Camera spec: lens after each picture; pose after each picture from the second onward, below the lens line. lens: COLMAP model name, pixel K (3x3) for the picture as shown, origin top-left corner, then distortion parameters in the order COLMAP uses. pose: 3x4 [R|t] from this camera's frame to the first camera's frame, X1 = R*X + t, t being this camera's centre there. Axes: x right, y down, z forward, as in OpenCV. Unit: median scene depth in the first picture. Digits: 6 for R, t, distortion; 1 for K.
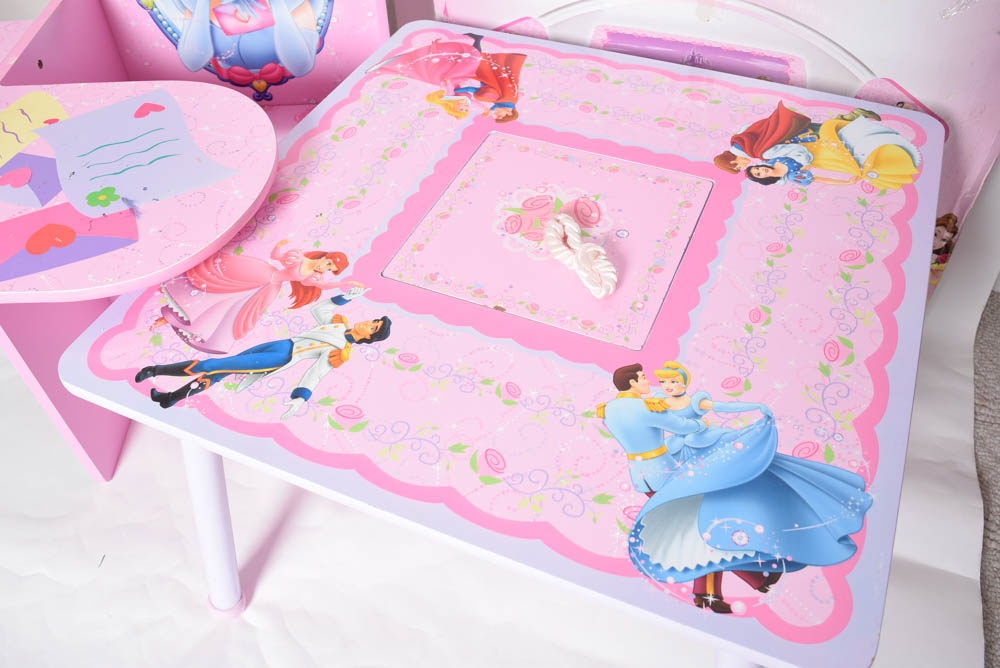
lens RADIAL K [[838.1, 0, 500.0], [0, 838.1, 334.0], [0, 0, 1]] dist [-0.085614, -0.004144]
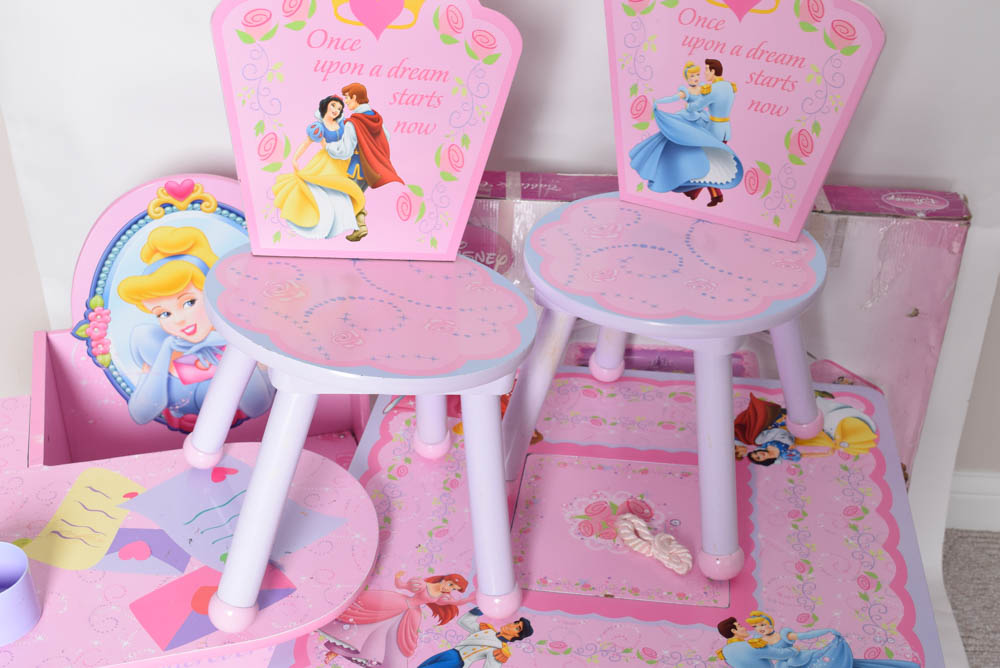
lens RADIAL K [[1265.3, 0, 500.0], [0, 1265.3, 334.0], [0, 0, 1]] dist [-0.039047, 0.031856]
pose [[0.960829, -0.109640, 0.254534, -0.531040], [0.178328, 0.947622, -0.264975, 0.062144], [-0.212150, 0.299986, 0.930054, -0.738576]]
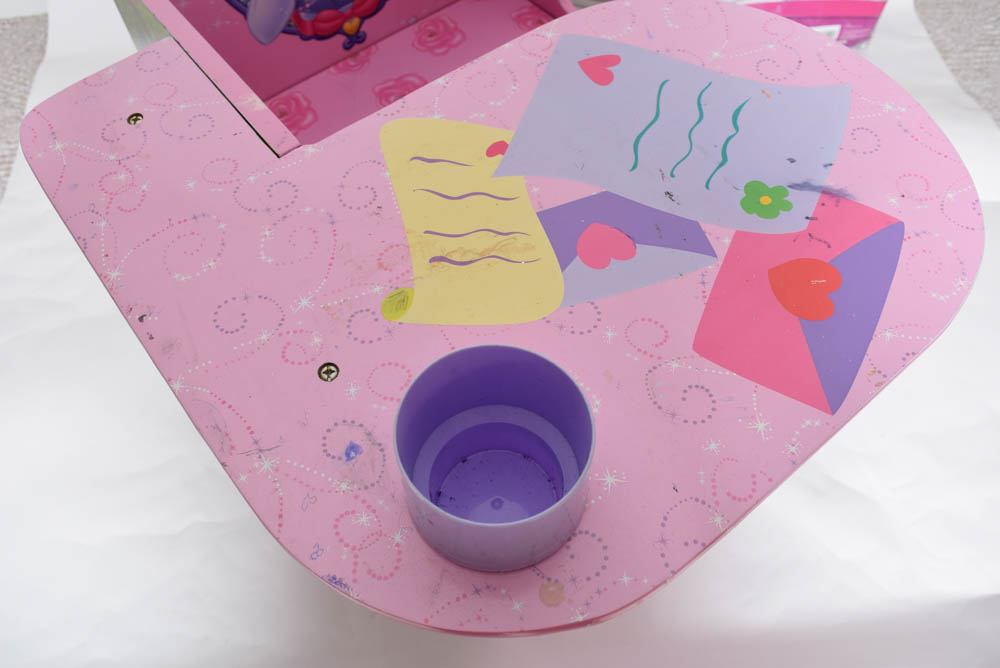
lens RADIAL K [[798.7, 0, 500.0], [0, 798.7, 334.0], [0, 0, 1]] dist [-0.063820, -0.086699]
pose [[0.783664, -0.527043, 0.328782, -0.888928], [0.449847, 0.846503, 0.284729, -0.340936], [-0.428379, -0.075230, 0.900462, 0.506806]]
